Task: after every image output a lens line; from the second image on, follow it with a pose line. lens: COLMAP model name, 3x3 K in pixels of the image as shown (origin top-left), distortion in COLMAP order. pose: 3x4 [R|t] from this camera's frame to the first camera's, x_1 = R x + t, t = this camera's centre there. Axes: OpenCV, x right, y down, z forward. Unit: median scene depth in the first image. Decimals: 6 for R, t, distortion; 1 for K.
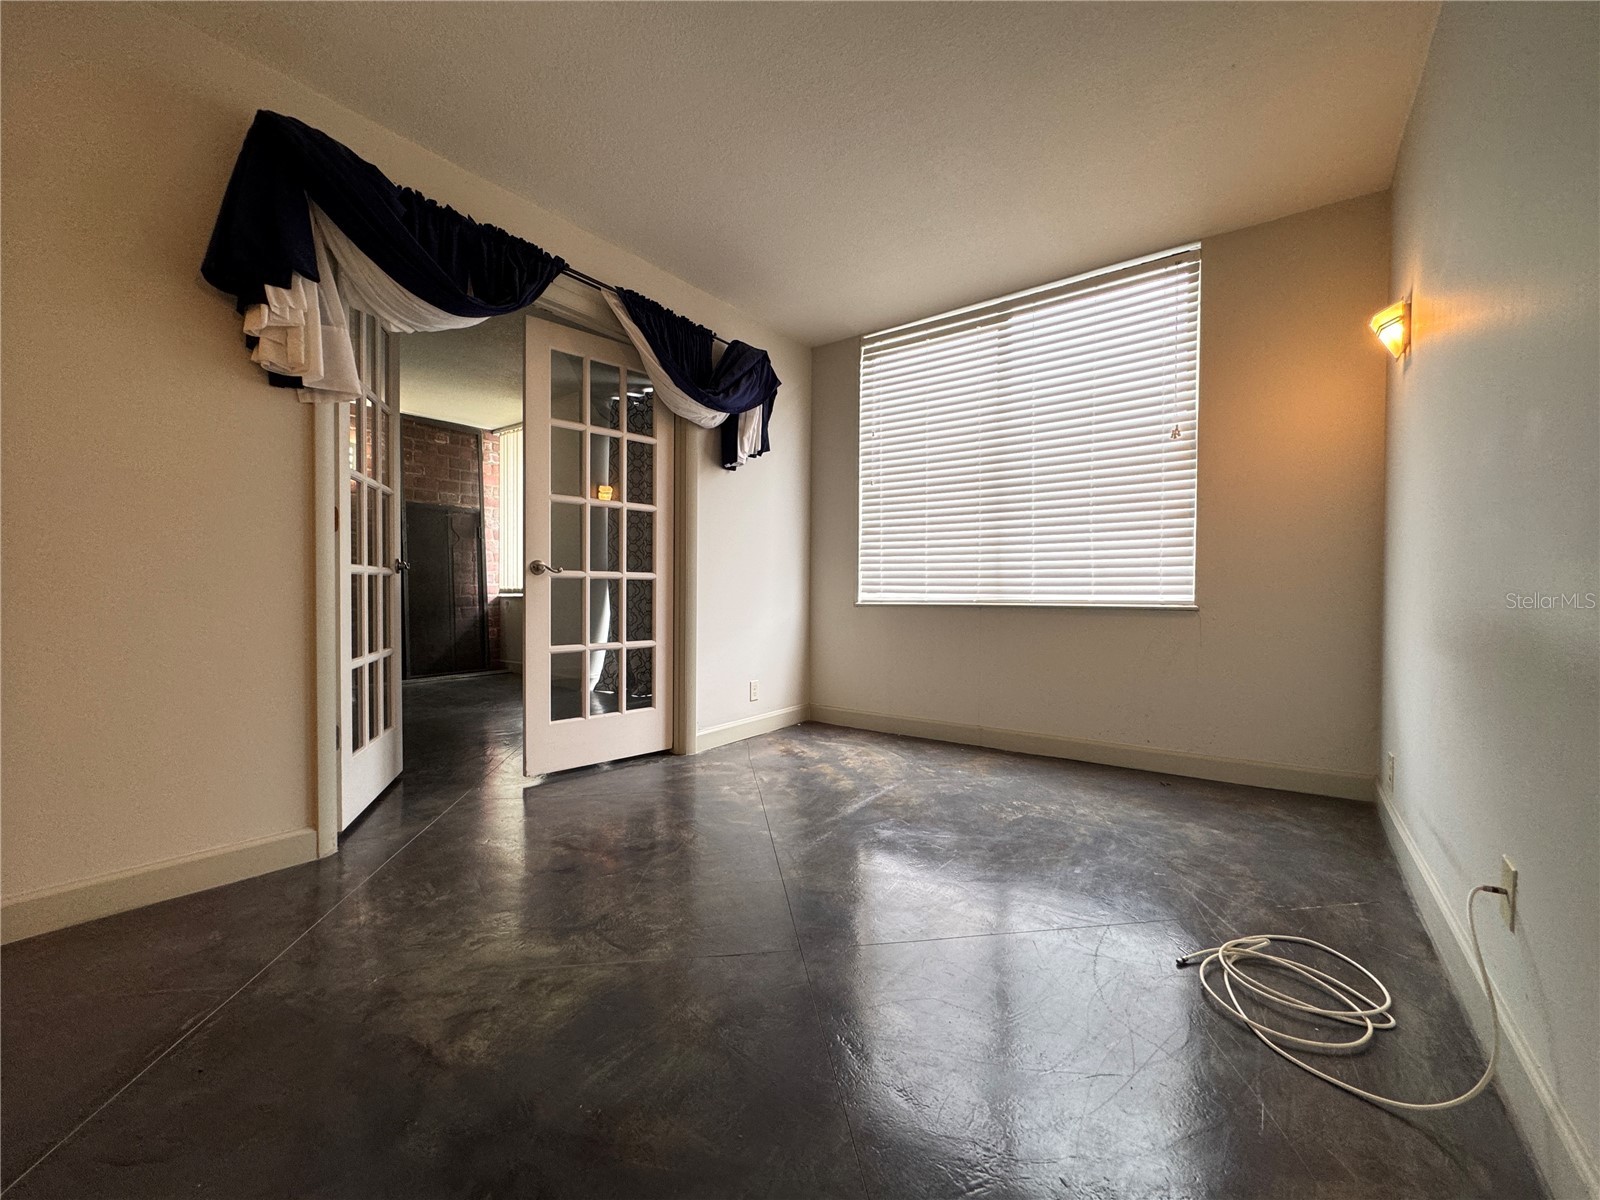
lens RADIAL K [[640.1, 0, 804.1], [0, 640.1, 595.7], [0, 0, 1]] dist [-0.000003, 0.000794]
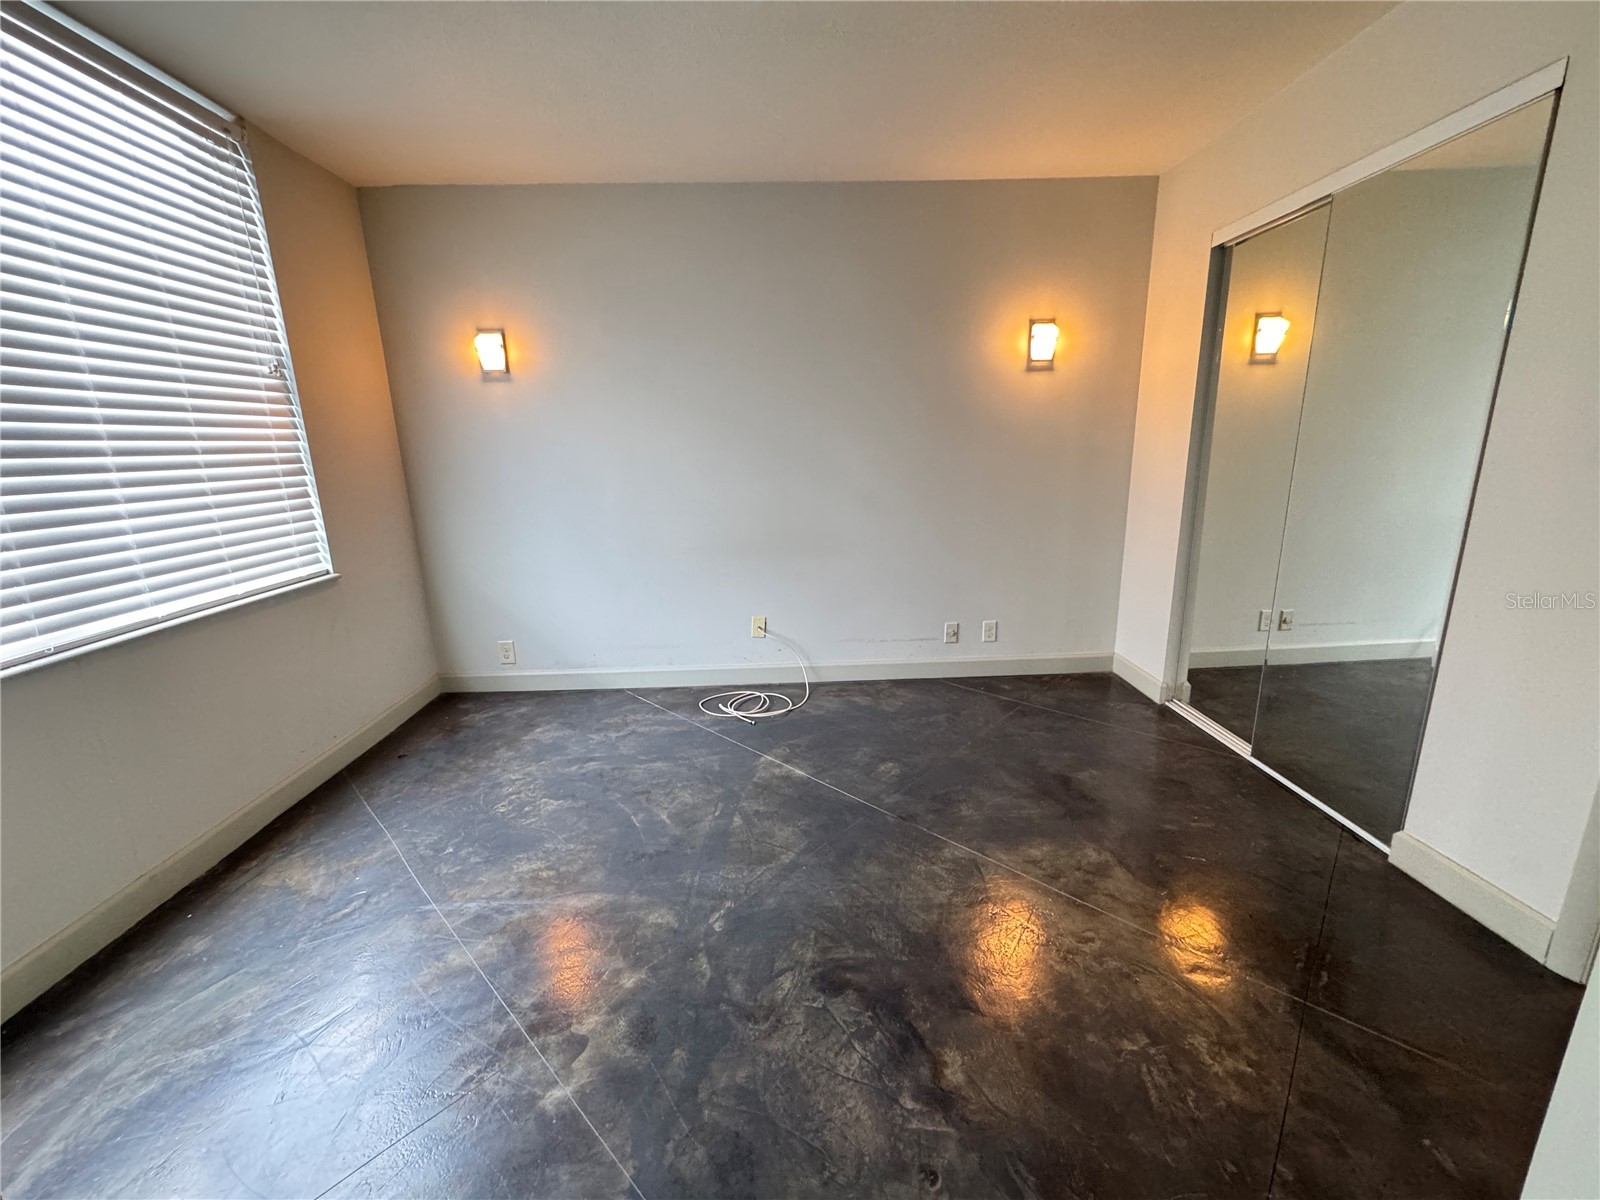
lens RADIAL K [[640.1, 0, 806.3], [0, 640.1, 595.6], [0, 0, 1]] dist [-0.000003, 0.000794]
pose [[-0.622515, -0.164549, 0.765113, -0.594984], [0.036379, 0.970505, 0.238321, -0.171843], [-0.781762, 0.176192, -0.598168, 1.205259]]
